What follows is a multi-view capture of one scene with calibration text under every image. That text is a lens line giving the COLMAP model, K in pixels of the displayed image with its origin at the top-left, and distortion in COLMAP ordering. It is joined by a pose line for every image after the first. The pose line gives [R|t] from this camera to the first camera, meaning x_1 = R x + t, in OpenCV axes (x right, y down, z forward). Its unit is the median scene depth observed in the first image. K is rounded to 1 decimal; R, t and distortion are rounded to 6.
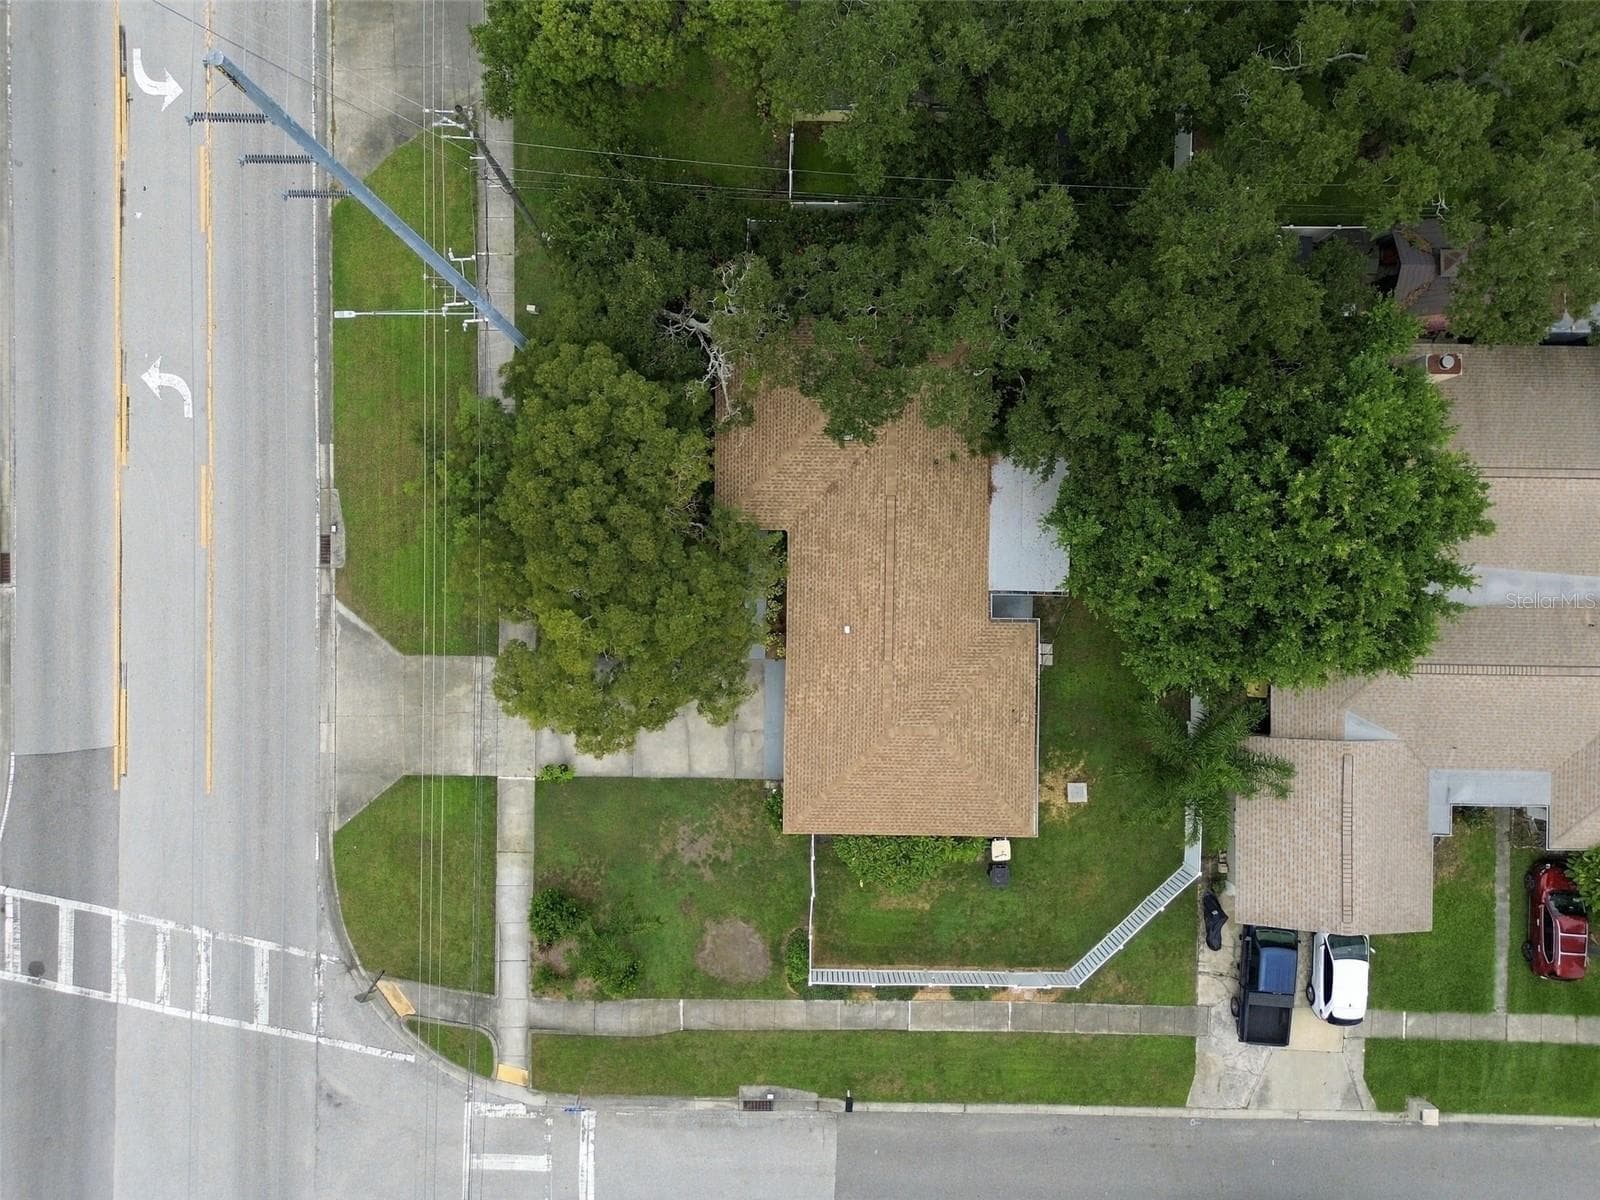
lens RADIAL K [[1131.3, 0, 807.8], [0, 1131.3, 594.7], [0, 0, 1]] dist [0.094247, -0.106684]
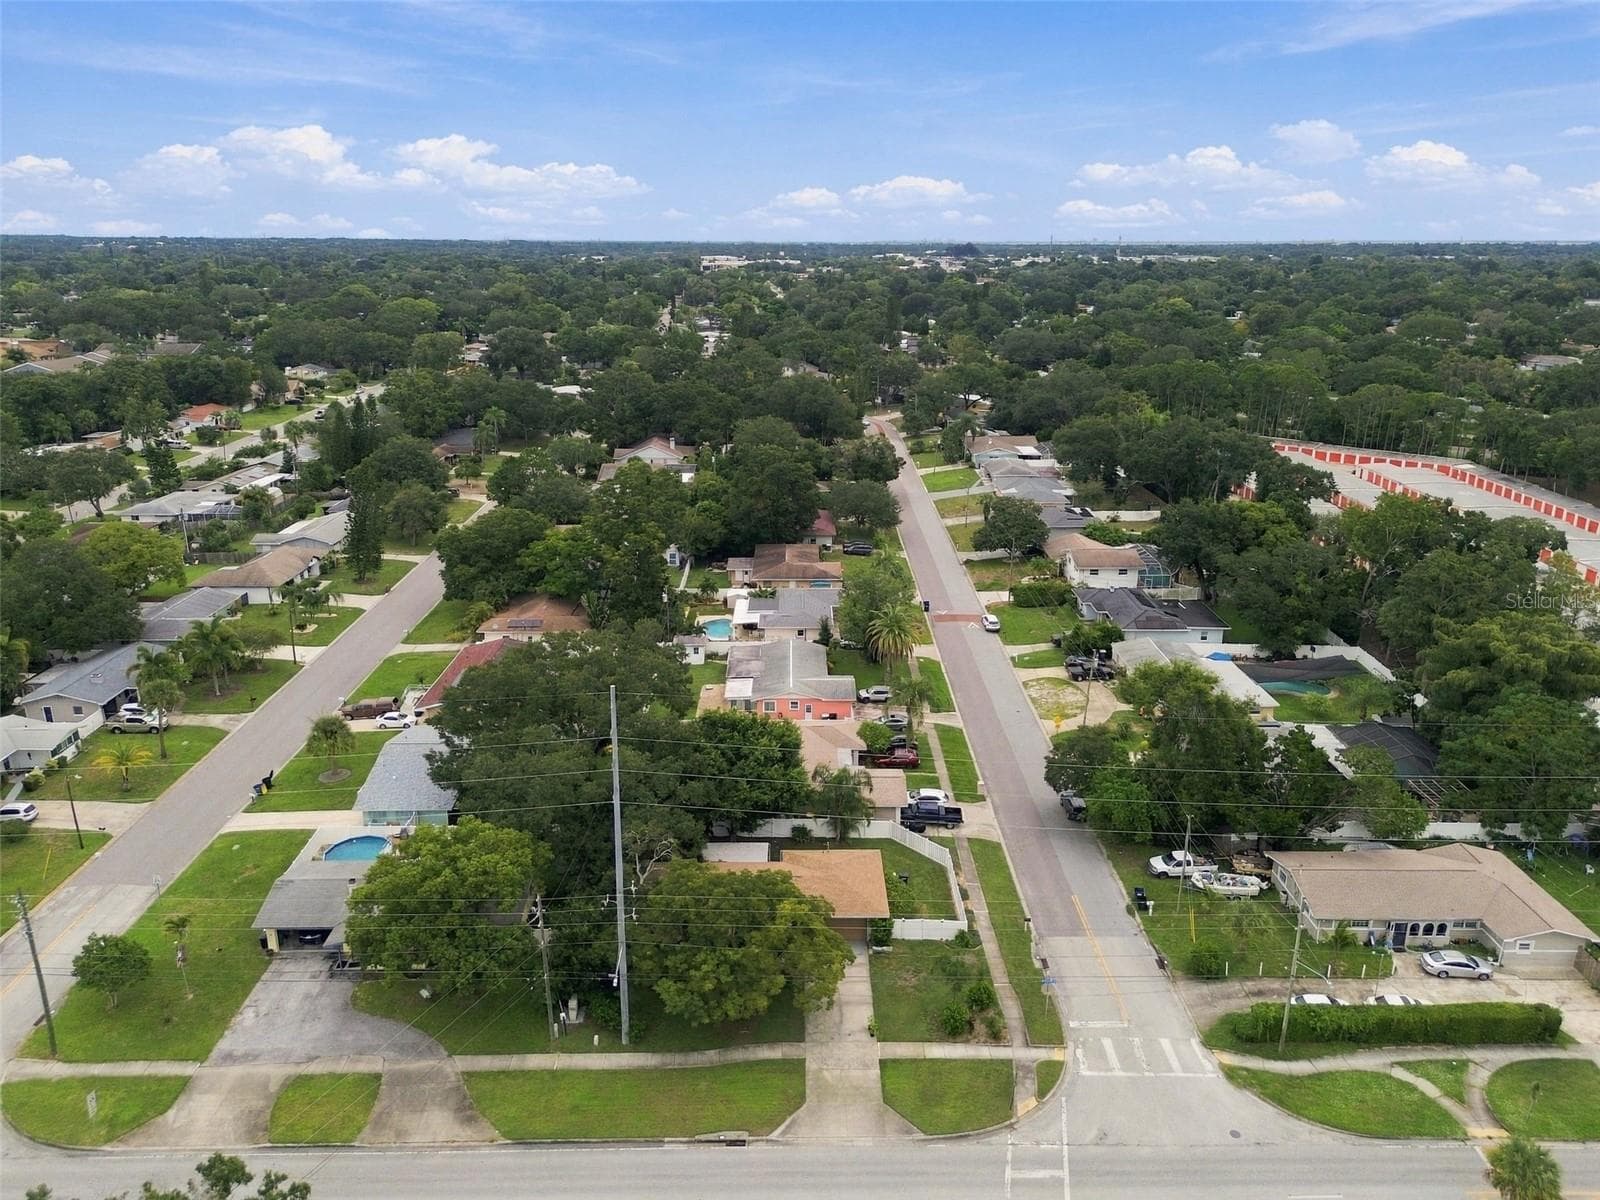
lens RADIAL K [[1131.3, 0, 807.8], [0, 1131.3, 594.7], [0, 0, 1]] dist [0.094247, -0.106684]
pose [[-0.025087, -0.307962, 0.951068, -1.615152], [0.999606, 0.004220, 0.027734, 0.009759], [-0.012554, 0.951389, 0.307735, -0.128908]]
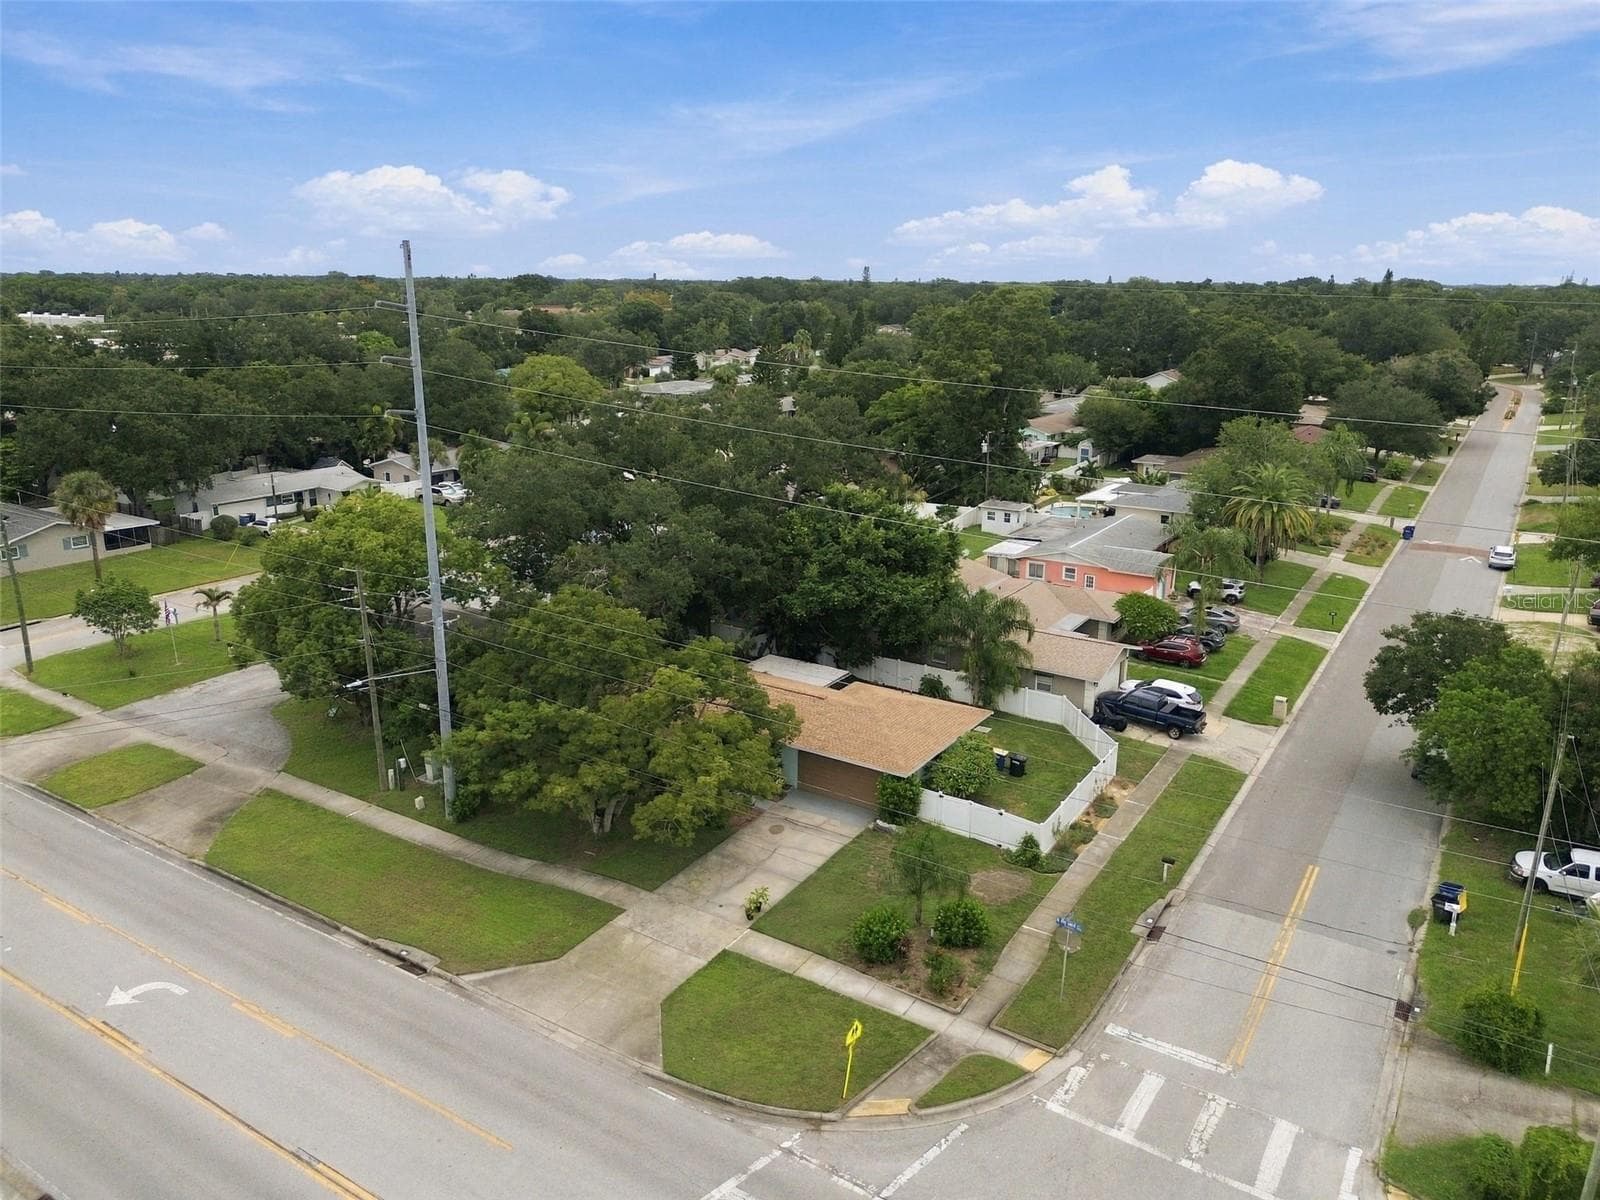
lens RADIAL K [[1131.3, 0, 807.8], [0, 1131.3, 594.7], [0, 0, 1]] dist [0.094247, -0.106684]
pose [[0.526808, -0.229826, 0.818324, -0.934393], [0.849921, 0.154240, -0.503830, 0.642688], [-0.010425, 0.960932, 0.276588, 0.460730]]
